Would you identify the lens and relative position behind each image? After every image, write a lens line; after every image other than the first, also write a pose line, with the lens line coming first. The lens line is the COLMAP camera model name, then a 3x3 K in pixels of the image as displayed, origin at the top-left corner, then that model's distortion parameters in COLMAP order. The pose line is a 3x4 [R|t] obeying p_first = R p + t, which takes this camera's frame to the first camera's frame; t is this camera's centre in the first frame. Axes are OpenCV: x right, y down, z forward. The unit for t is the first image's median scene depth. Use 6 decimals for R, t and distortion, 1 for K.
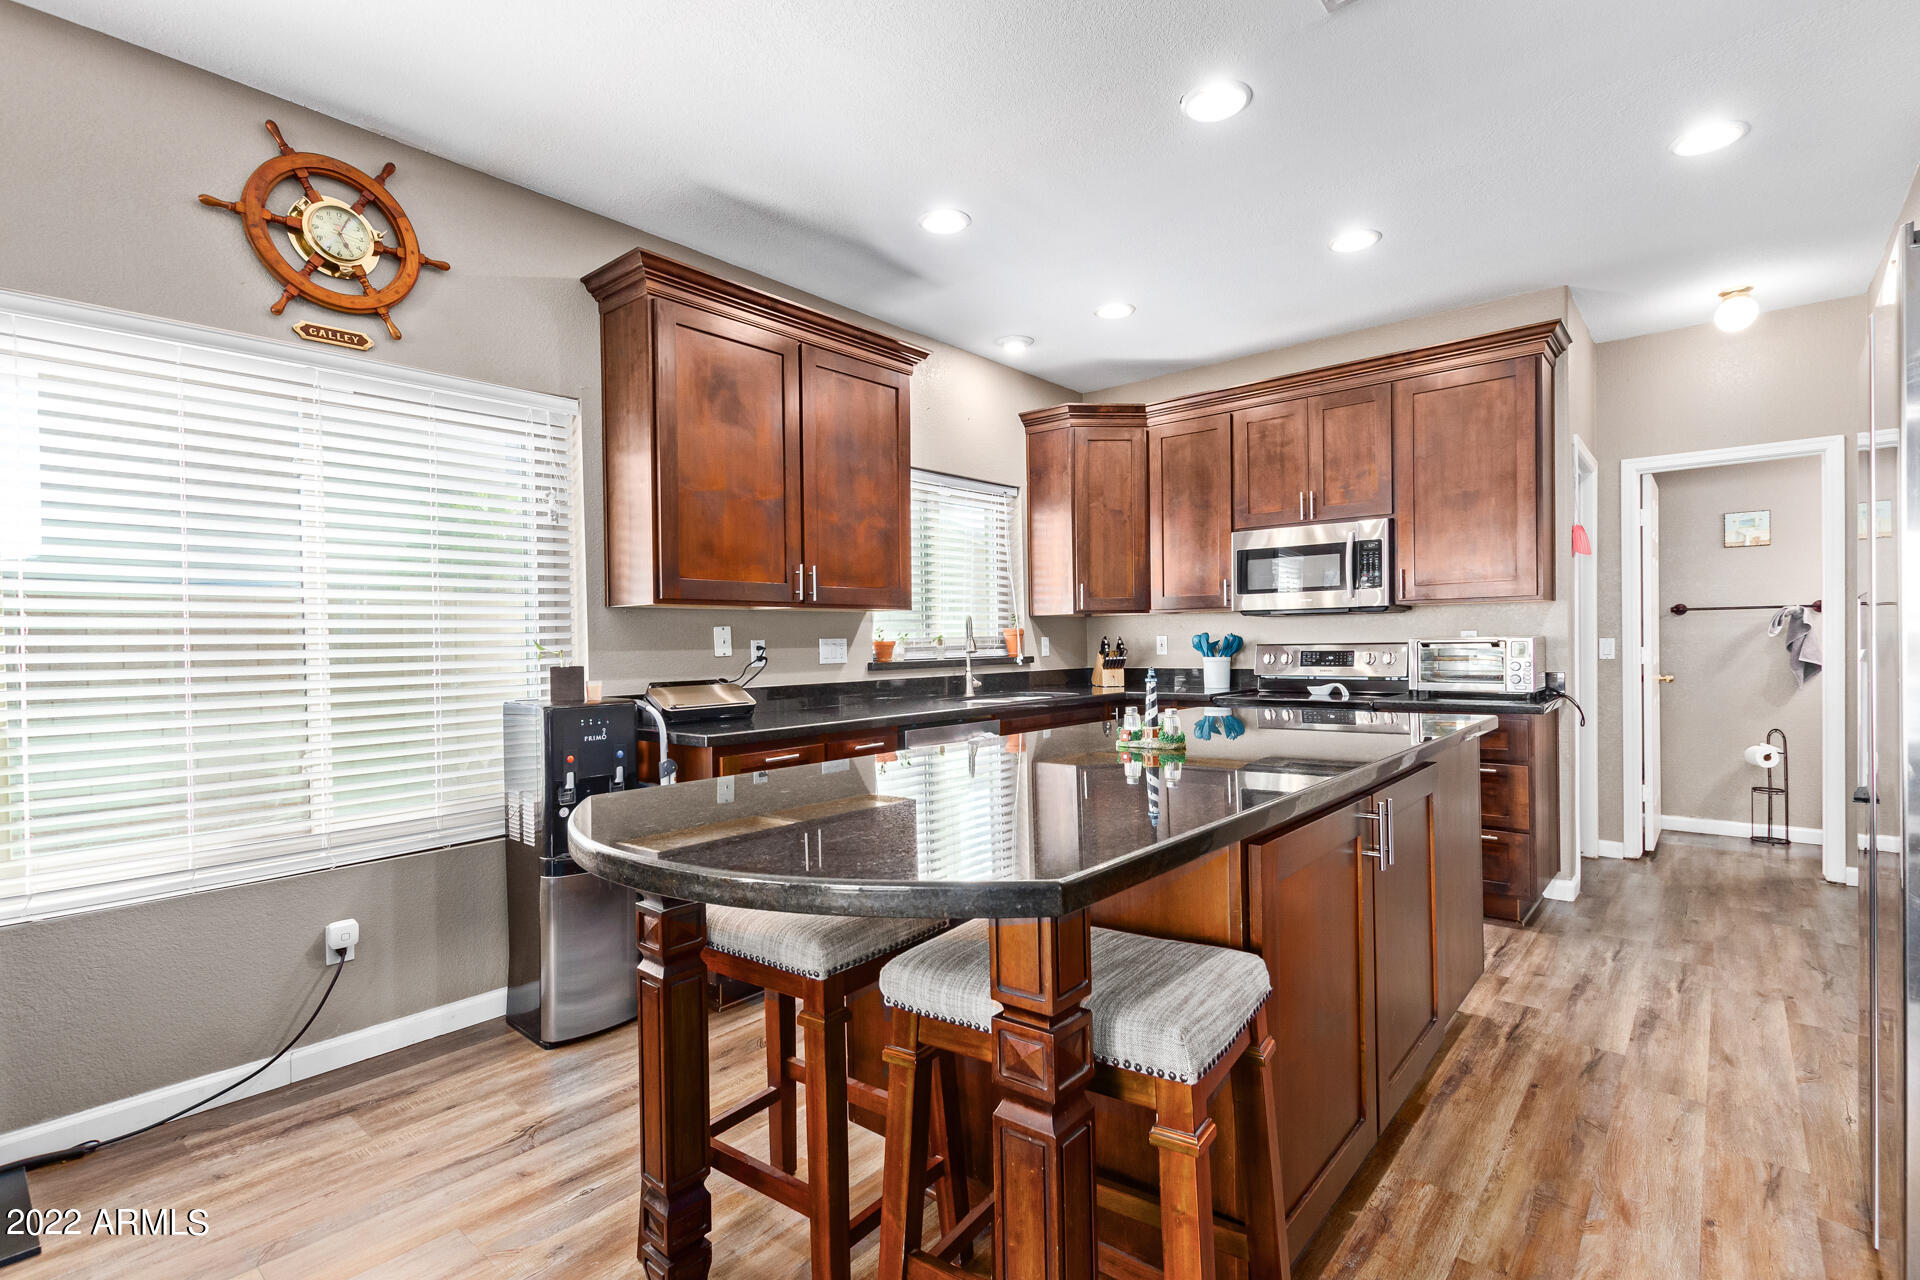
lens RADIAL K [[890.7, 0, 964.0], [0, 890.7, 646.4], [0, 0, 1]] dist [0.005649, -0.003917]
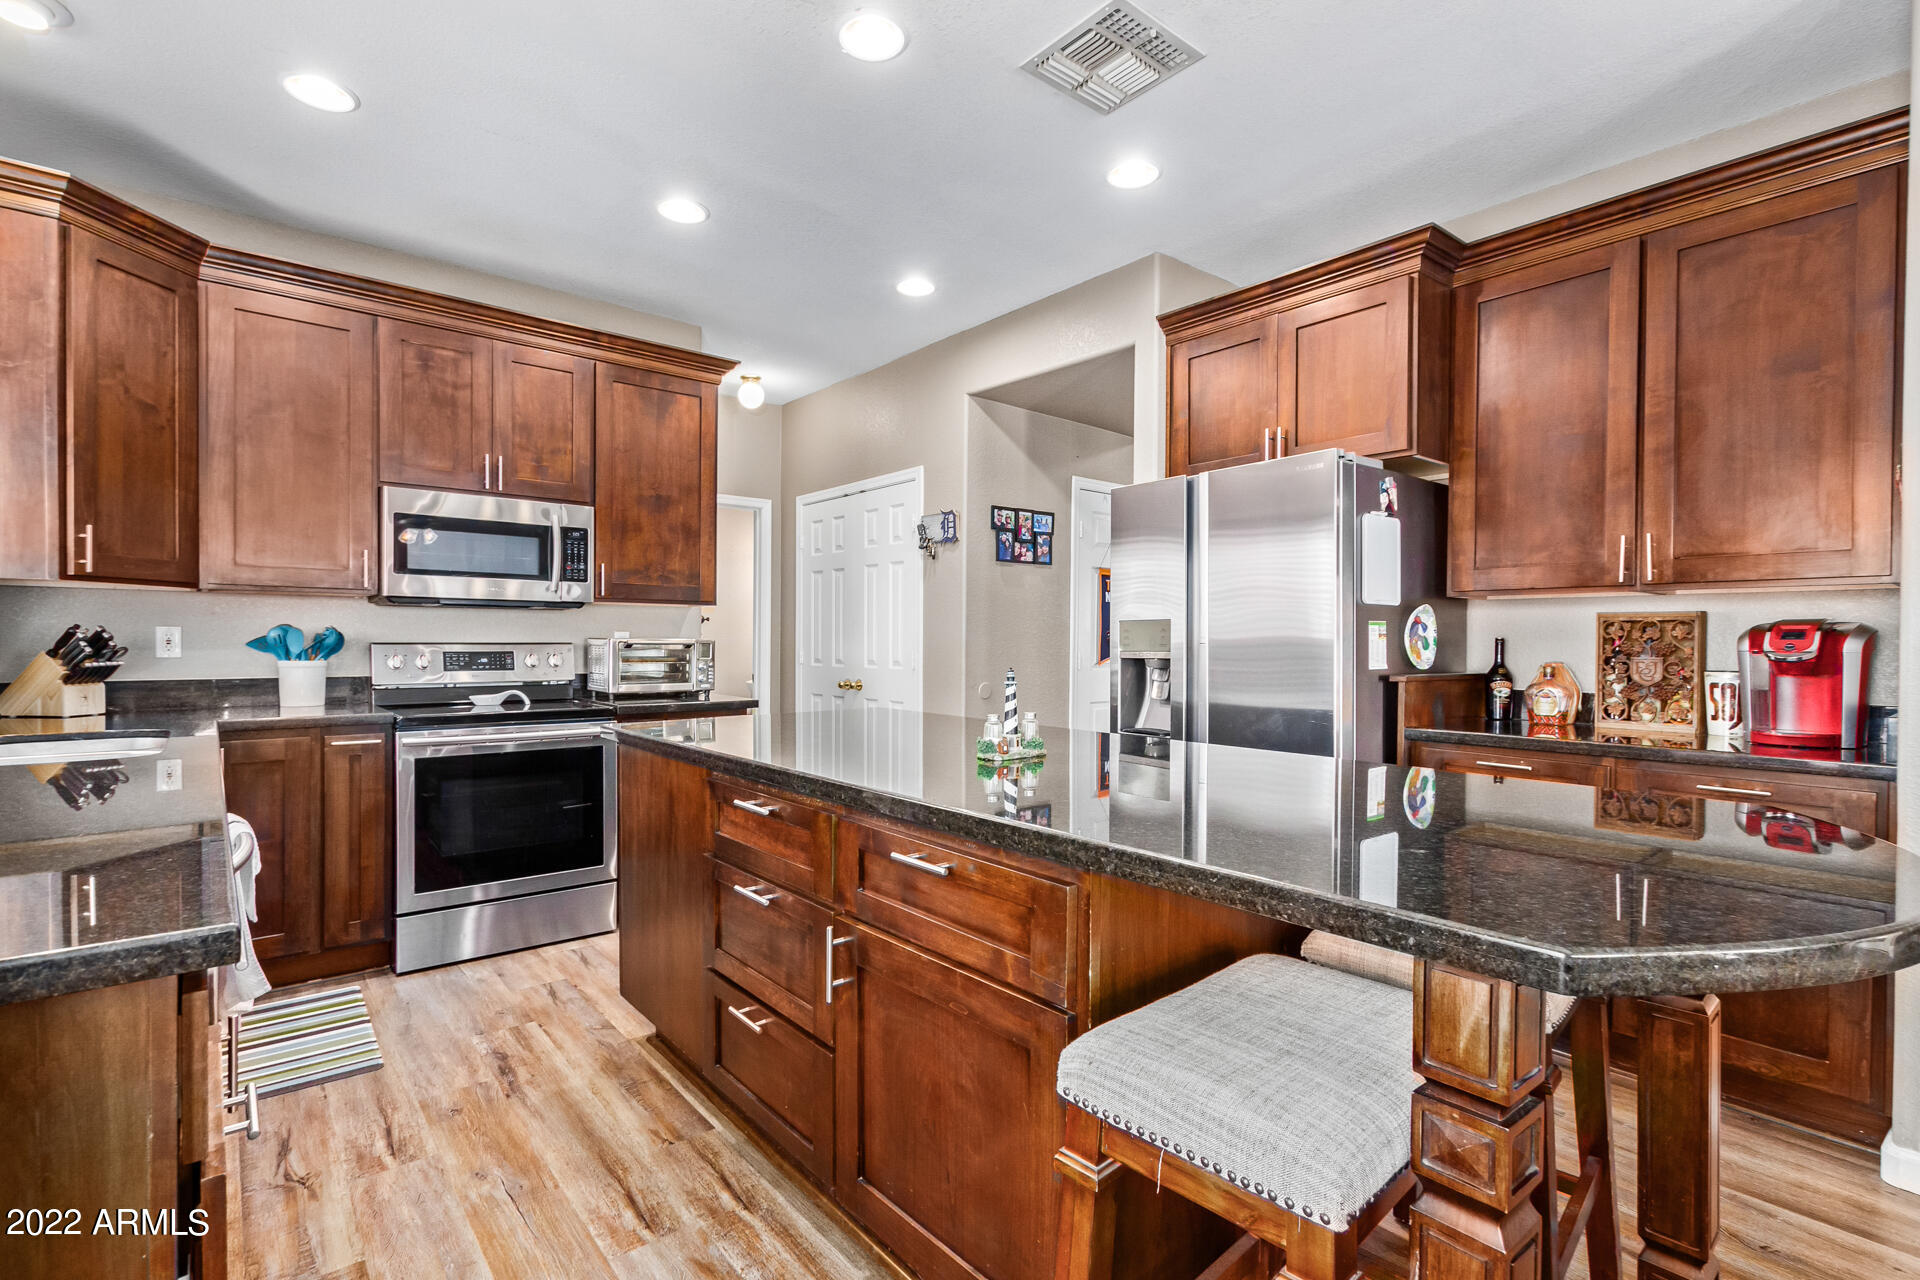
lens RADIAL K [[890.7, 0, 953.7], [0, 890.7, 643.8], [0, 0, 1]] dist [0.005649, -0.003917]
pose [[0.167267, 0.009343, 0.985867, -0.343890], [-0.003850, 0.999954, -0.008823, 0.003508], [-0.985904, -0.002319, 0.167295, 0.450886]]
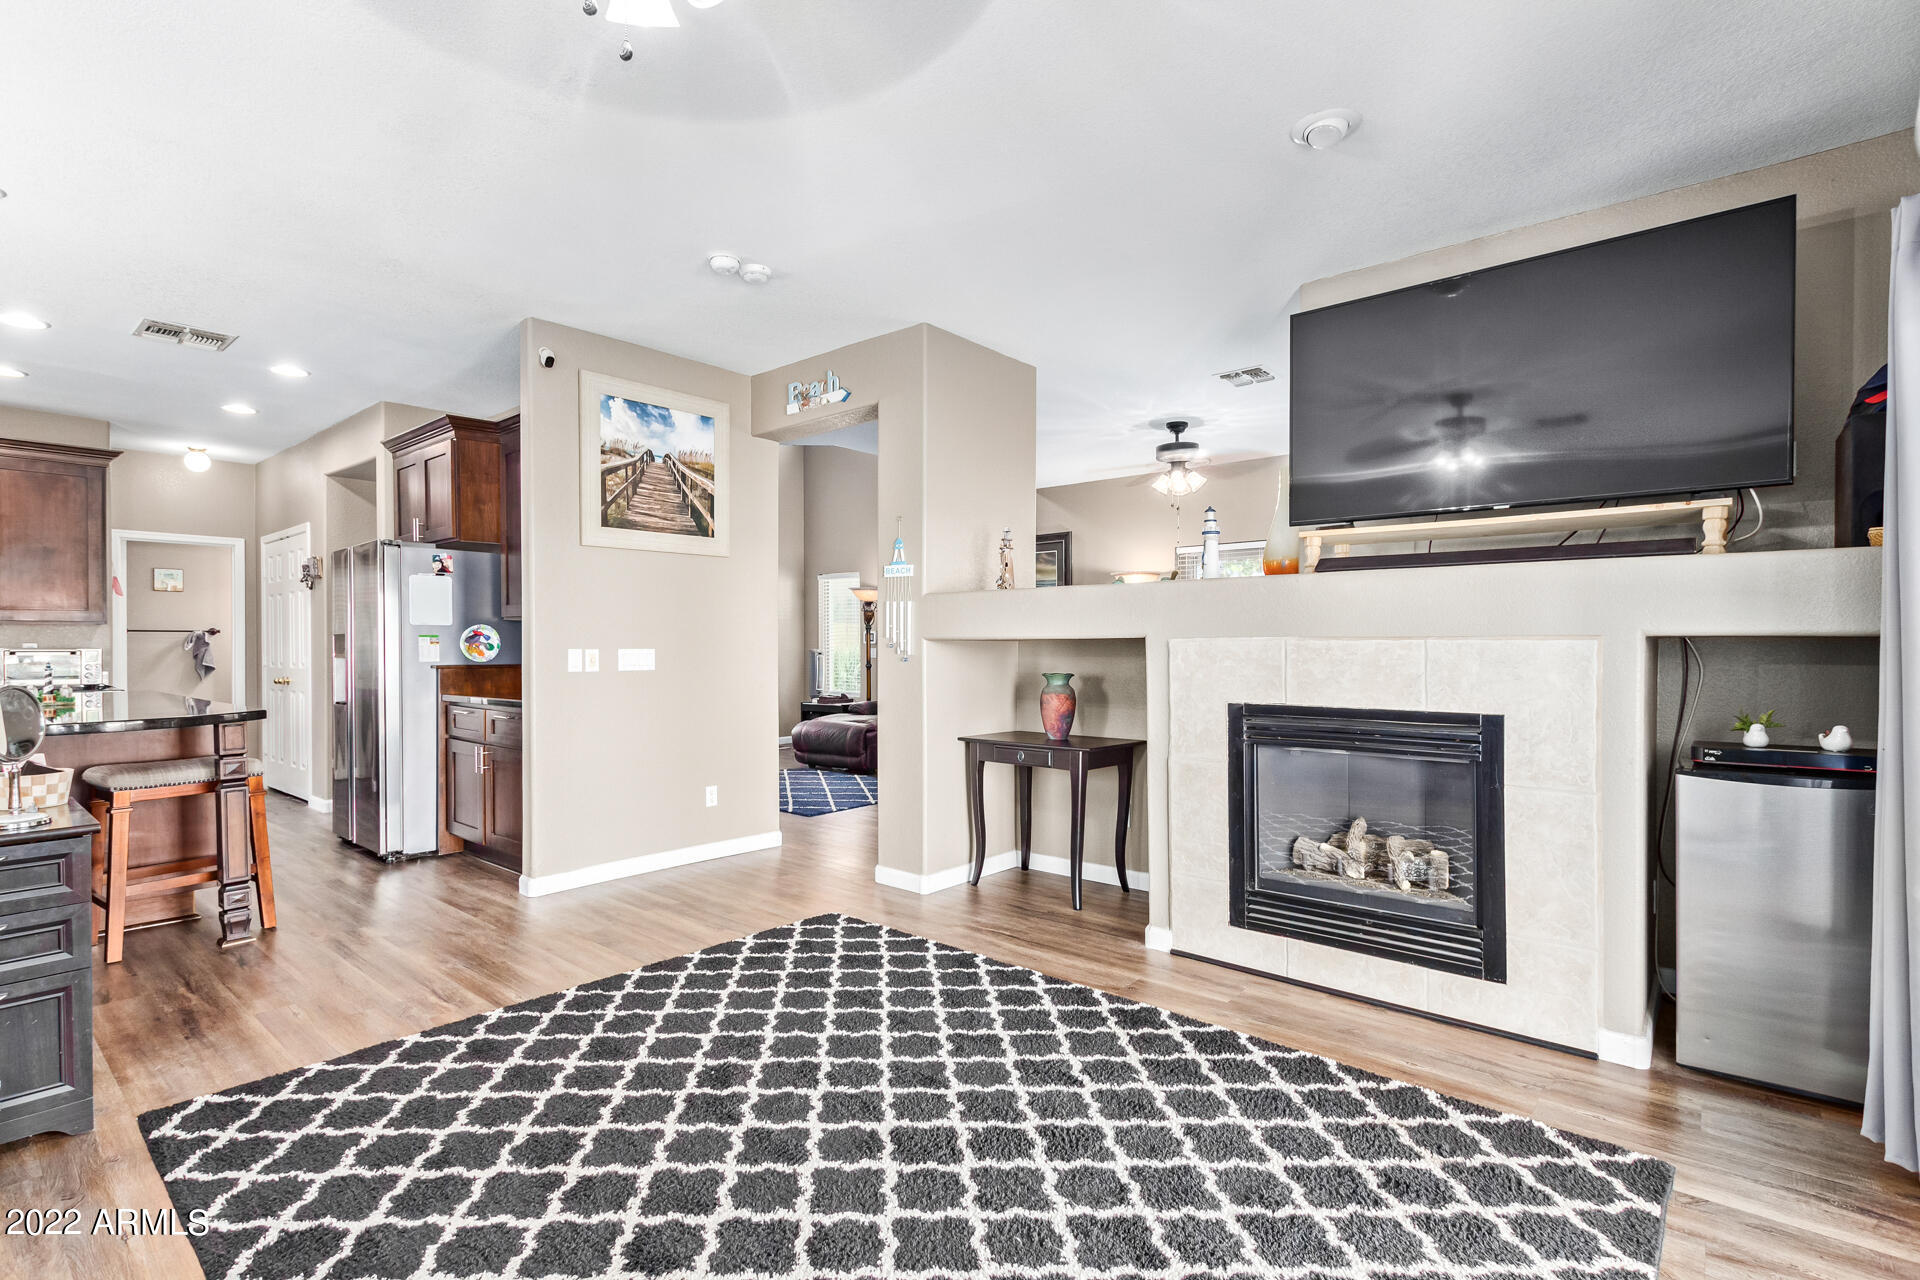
lens RADIAL K [[890.7, 0, 952.0], [0, 890.7, 633.8], [0, 0, 1]] dist [0.005649, -0.003917]
pose [[-0.013798, 0.024593, 0.999602, -0.803176], [0.007524, 0.999672, -0.024491, 0.011479], [-0.999876, 0.007183, -0.013978, -0.393515]]
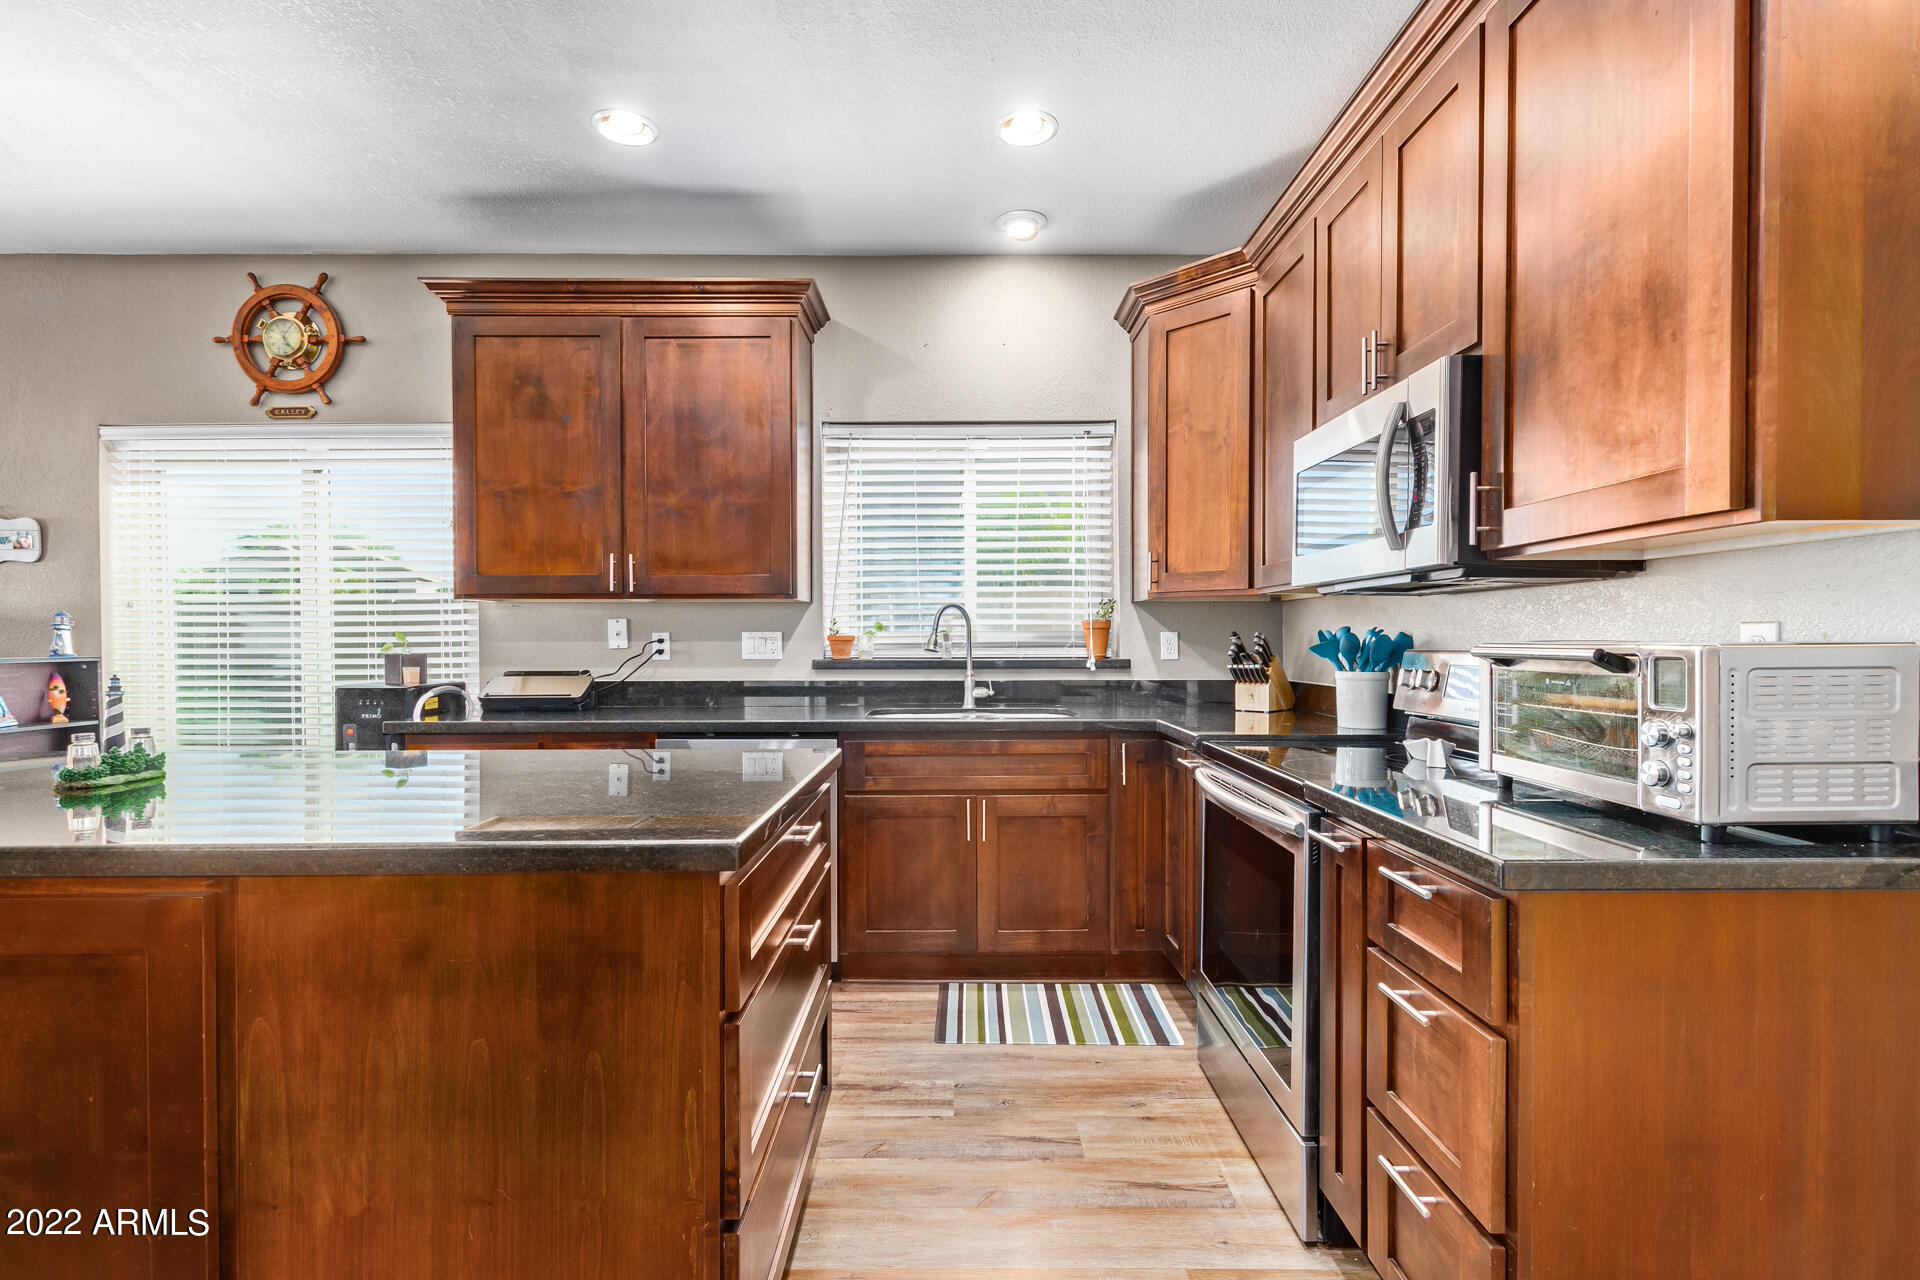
lens RADIAL K [[890.7, 0, 958.4], [0, 890.7, 640.8], [0, 0, 1]] dist [0.005649, -0.003917]
pose [[0.655832, 0.017632, -0.754701, 0.607470], [-0.012331, 0.999844, 0.012643, -0.012390], [0.754806, 0.001014, 0.655947, 0.514476]]
